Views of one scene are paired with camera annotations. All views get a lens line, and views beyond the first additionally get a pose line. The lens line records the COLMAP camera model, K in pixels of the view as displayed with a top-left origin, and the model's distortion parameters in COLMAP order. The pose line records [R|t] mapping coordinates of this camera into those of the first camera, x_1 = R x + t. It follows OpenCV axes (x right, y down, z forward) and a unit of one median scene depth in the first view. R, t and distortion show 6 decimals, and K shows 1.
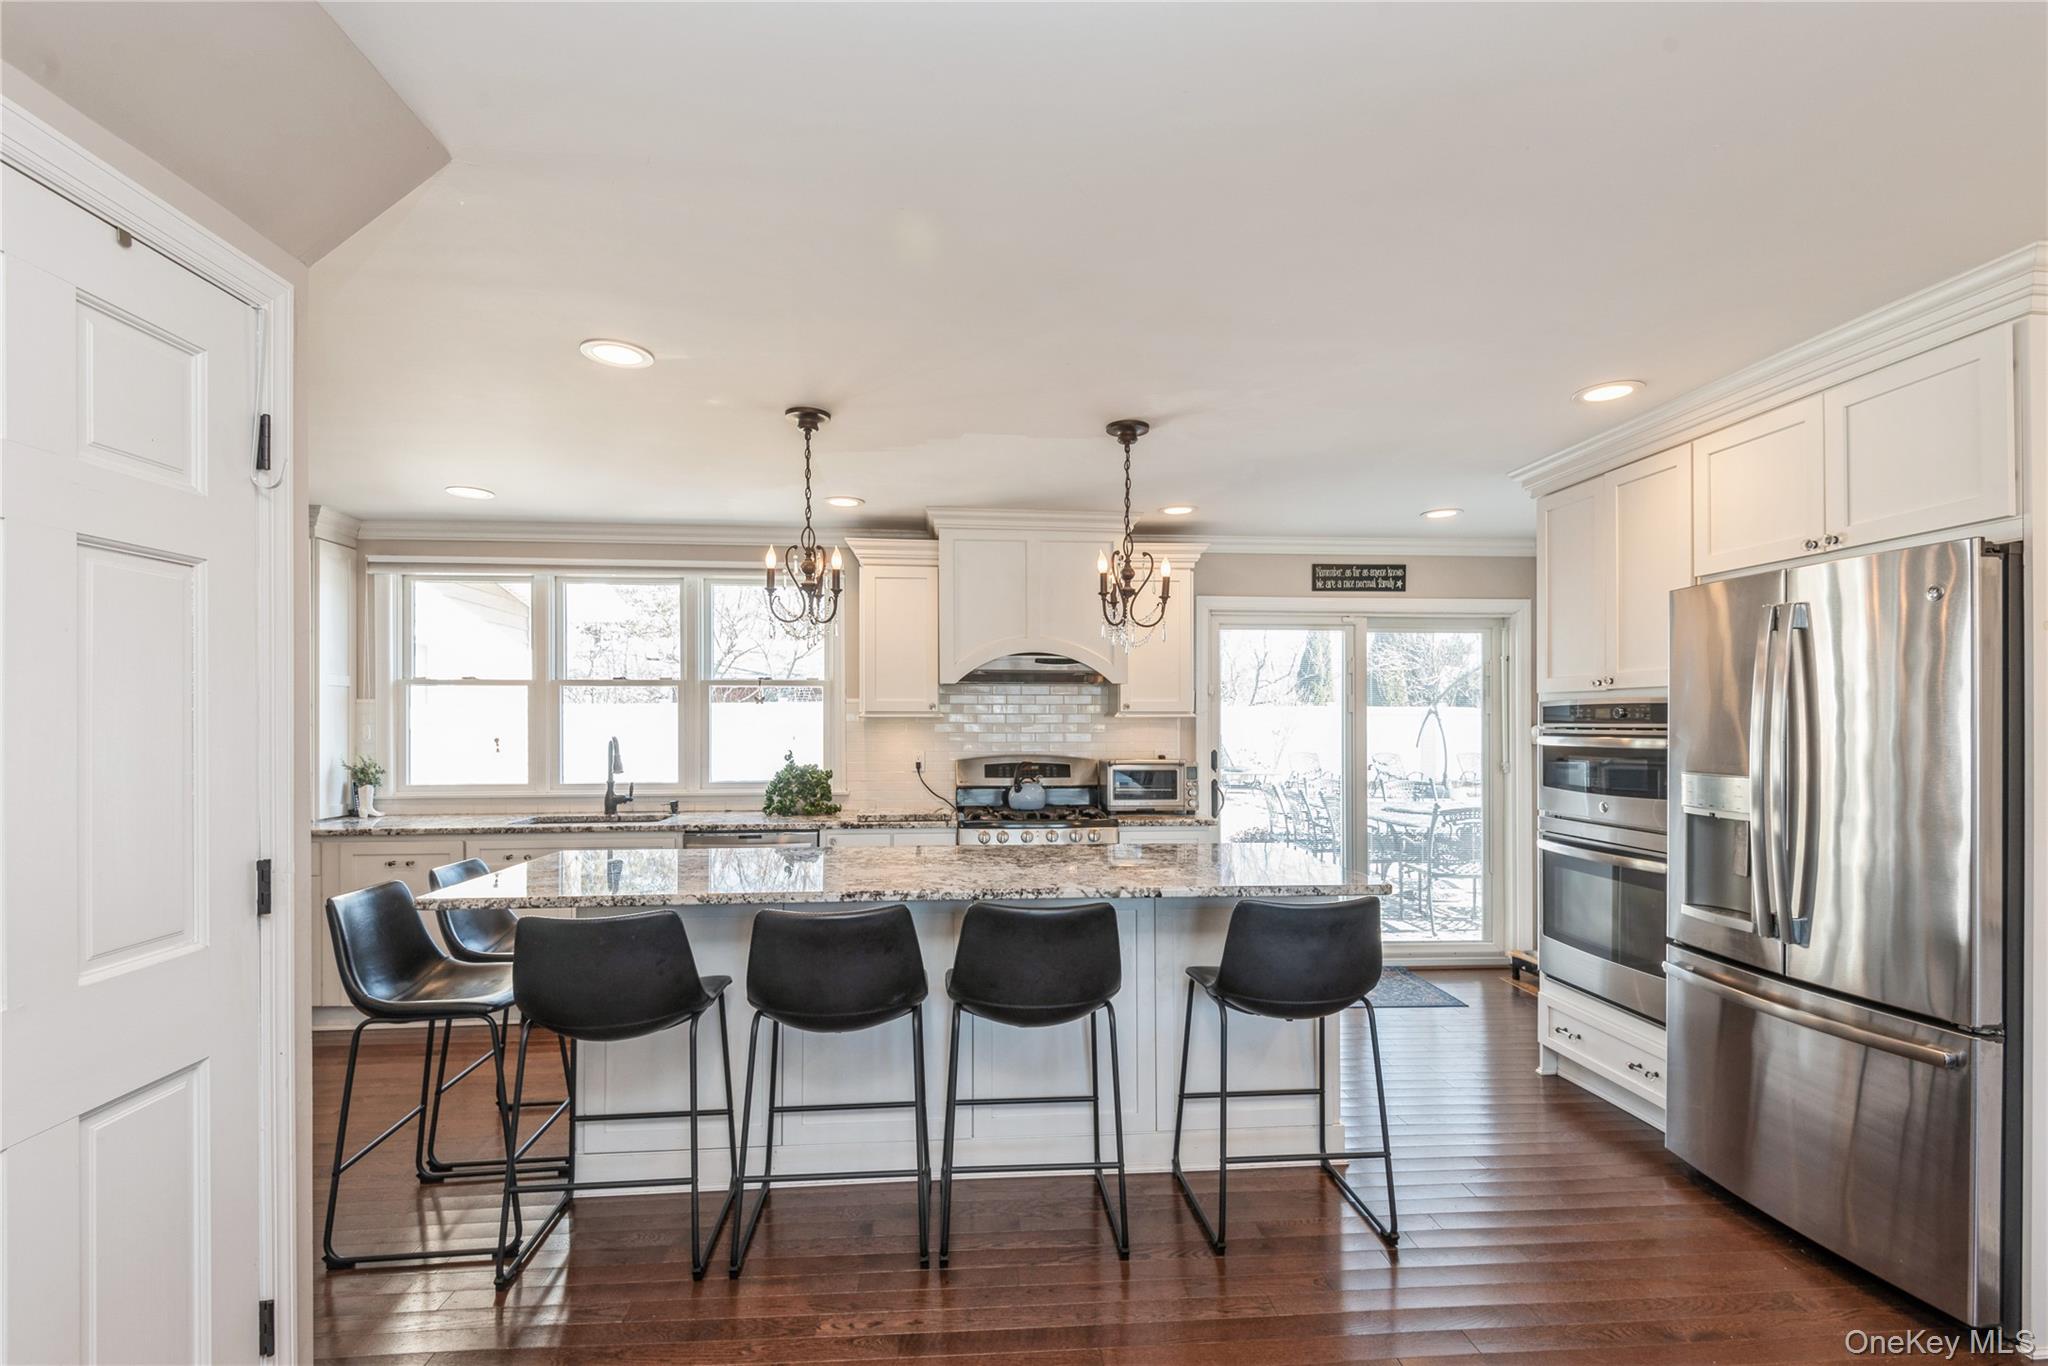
lens RADIAL K [[952.5, 0, 1053.2], [0, 952.5, 722.4], [0, 0, 1]] dist [0.069456, -0.041803]
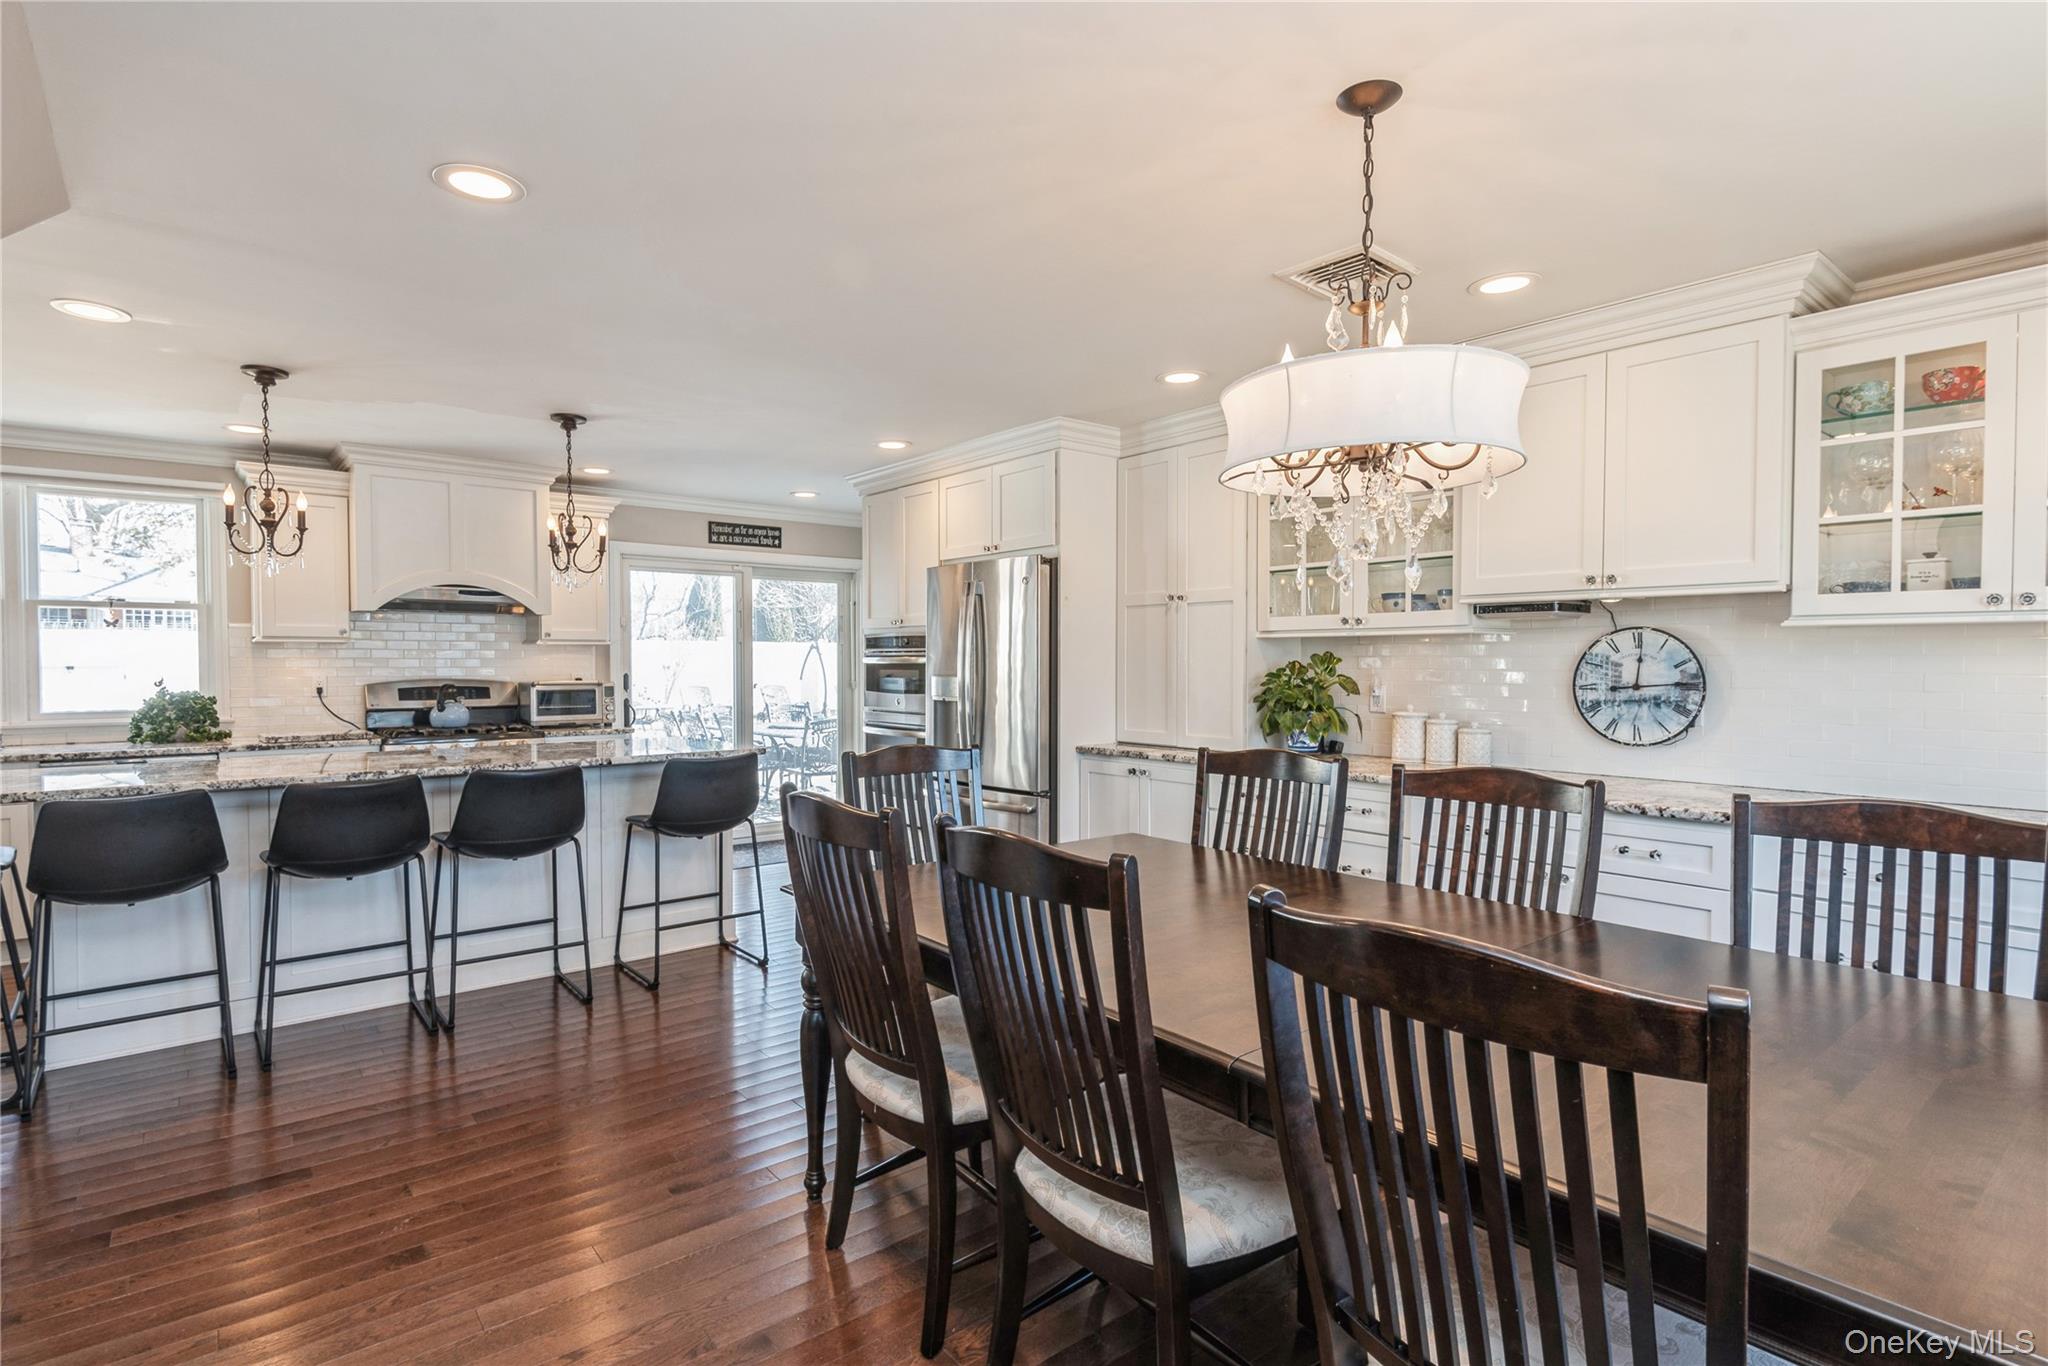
lens RADIAL K [[999.9, 0, 1024.0], [0, 999.9, 683.0], [0, 0, 1]] dist [0.000746, -0.016896]
pose [[0.838118, -0.012486, 0.545347, -0.105003], [-0.000085, 0.999735, 0.023020, 0.014614], [-0.545490, -0.019340, 0.837894, -0.340347]]
